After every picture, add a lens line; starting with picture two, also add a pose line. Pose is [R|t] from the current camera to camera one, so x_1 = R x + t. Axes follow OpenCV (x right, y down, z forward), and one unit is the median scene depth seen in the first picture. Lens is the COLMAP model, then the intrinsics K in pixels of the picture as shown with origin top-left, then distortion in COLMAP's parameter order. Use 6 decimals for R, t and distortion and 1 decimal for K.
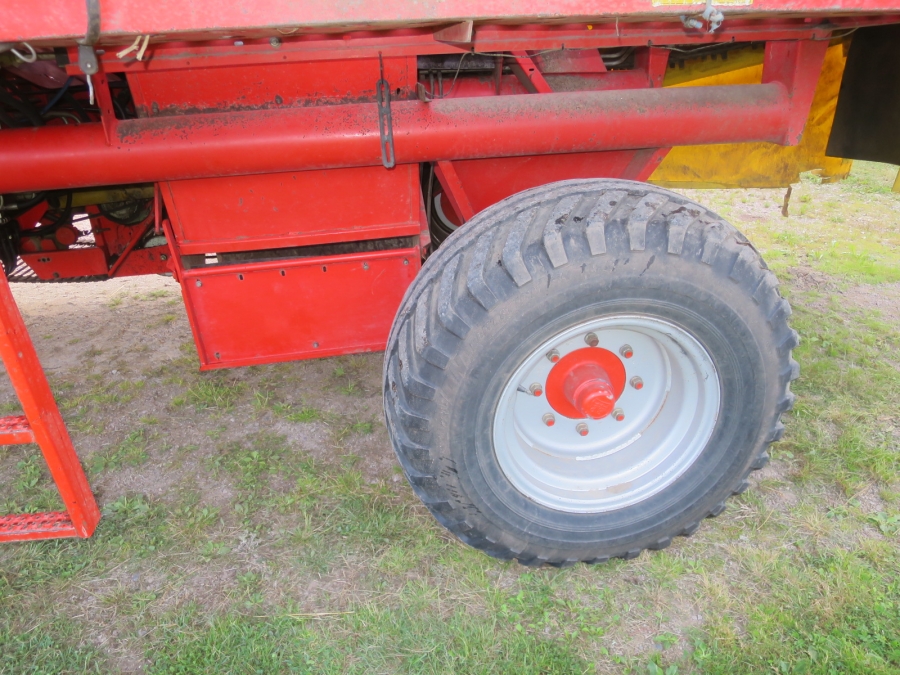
lens RADIAL K [[640.4, 0, 448.0], [0, 640.4, 338.0], [0, 0, 1]] dist [-0.051102, 0.003547]
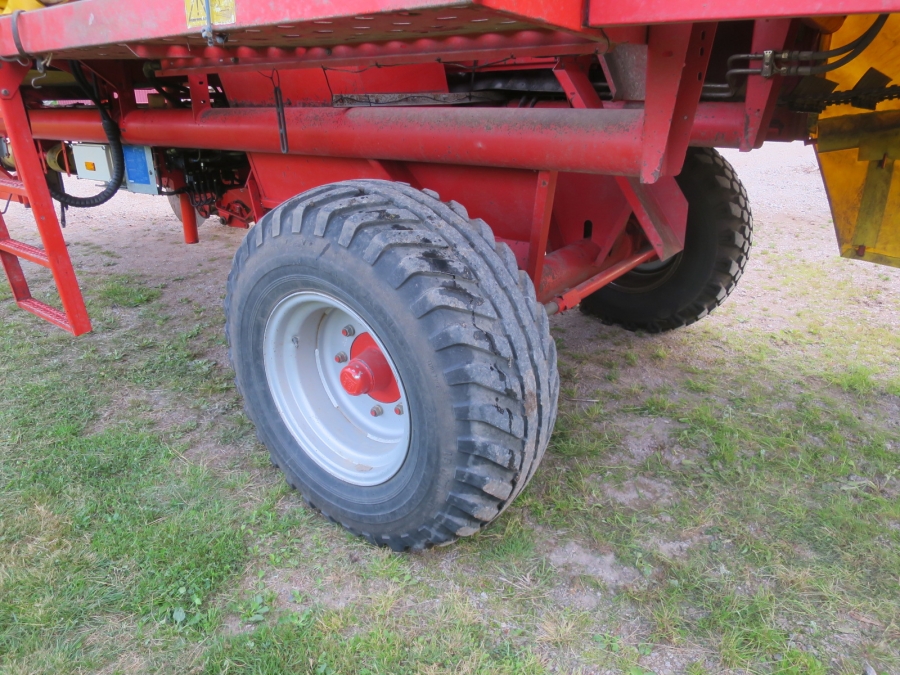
lens RADIAL K [[640.4, 0, 448.0], [0, 640.4, 338.0], [0, 0, 1]] dist [-0.051102, 0.003547]
pose [[0.721577, 0.283124, -0.631797, 1.000496], [-0.310054, 0.948083, 0.070746, -0.093768], [0.619026, 0.144842, 0.771898, 0.226162]]
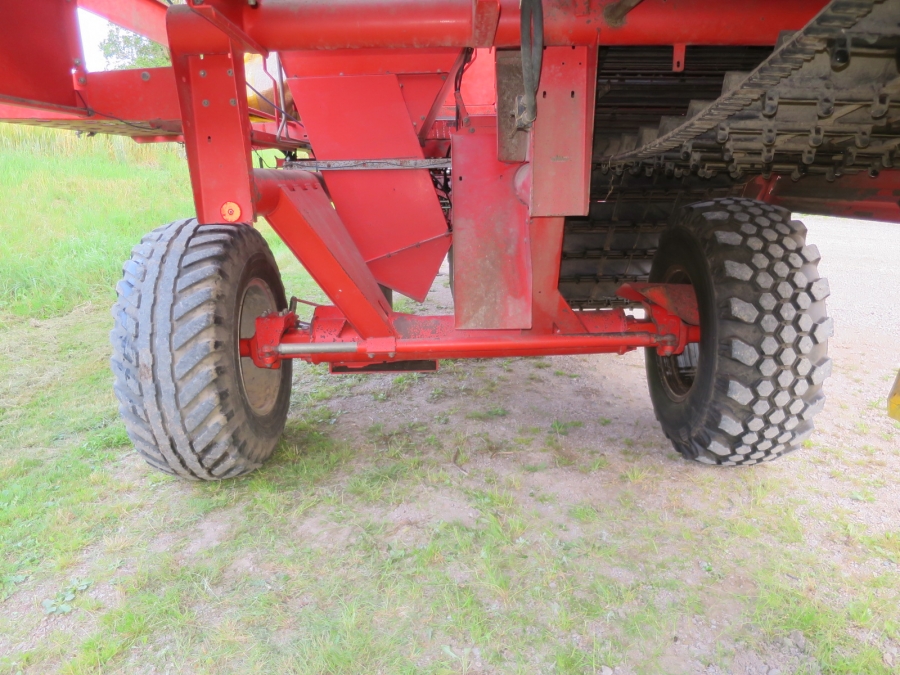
lens RADIAL K [[640.4, 0, 448.0], [0, 640.4, 338.0], [0, 0, 1]] dist [-0.051102, 0.003547]
pose [[-0.115840, 0.285622, -0.951315, 1.643520], [-0.400927, 0.862827, 0.307875, -0.663696], [0.908757, 0.417072, 0.014564, 1.507209]]
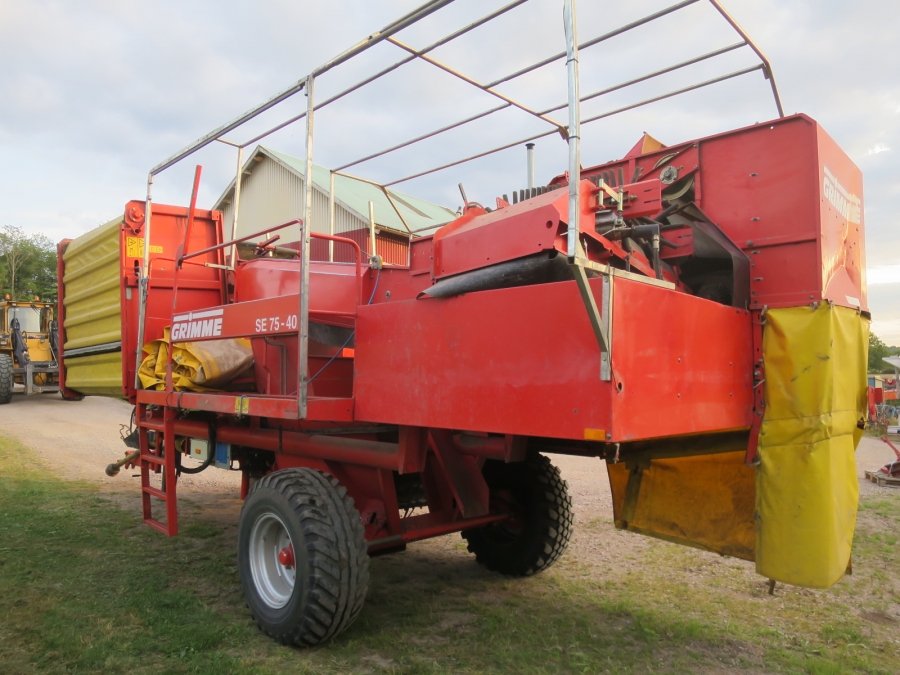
lens RADIAL K [[640.4, 0, 448.0], [0, 640.4, 338.0], [0, 0, 1]] dist [-0.051102, 0.003547]
pose [[0.611014, -0.008910, -0.791569, 2.442762], [-0.375004, 0.877363, -0.299343, -0.136802], [0.697161, 0.479745, 0.532740, -0.239992]]
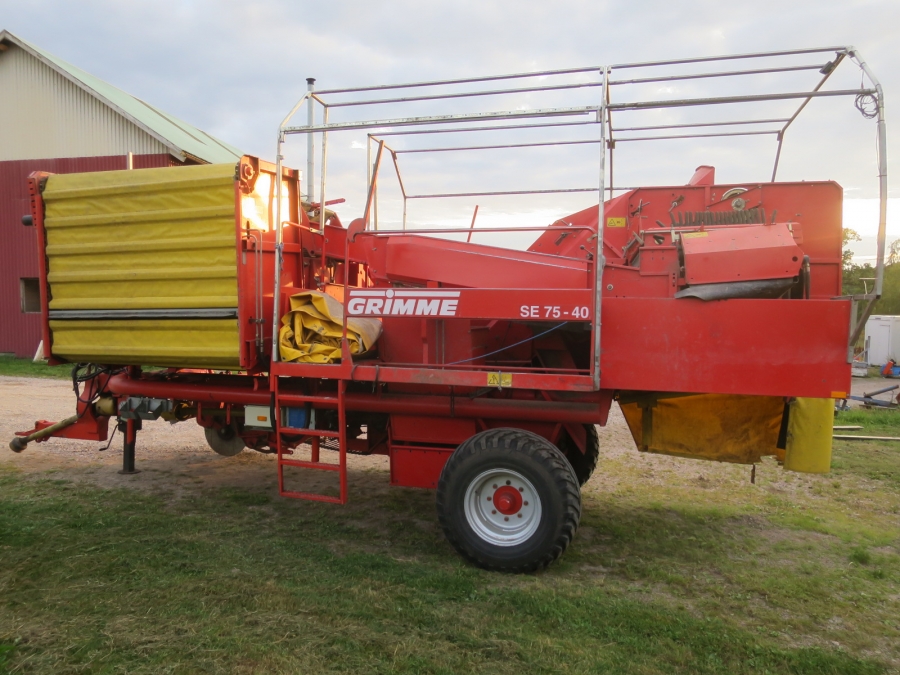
lens RADIAL K [[640.4, 0, 448.0], [0, 640.4, 338.0], [0, 0, 1]] dist [-0.051102, 0.003547]
pose [[0.915380, 0.066281, -0.397098, 1.053661], [-0.218633, 0.910075, -0.352083, 0.472246], [0.338052, 0.409109, 0.847556, -1.761265]]
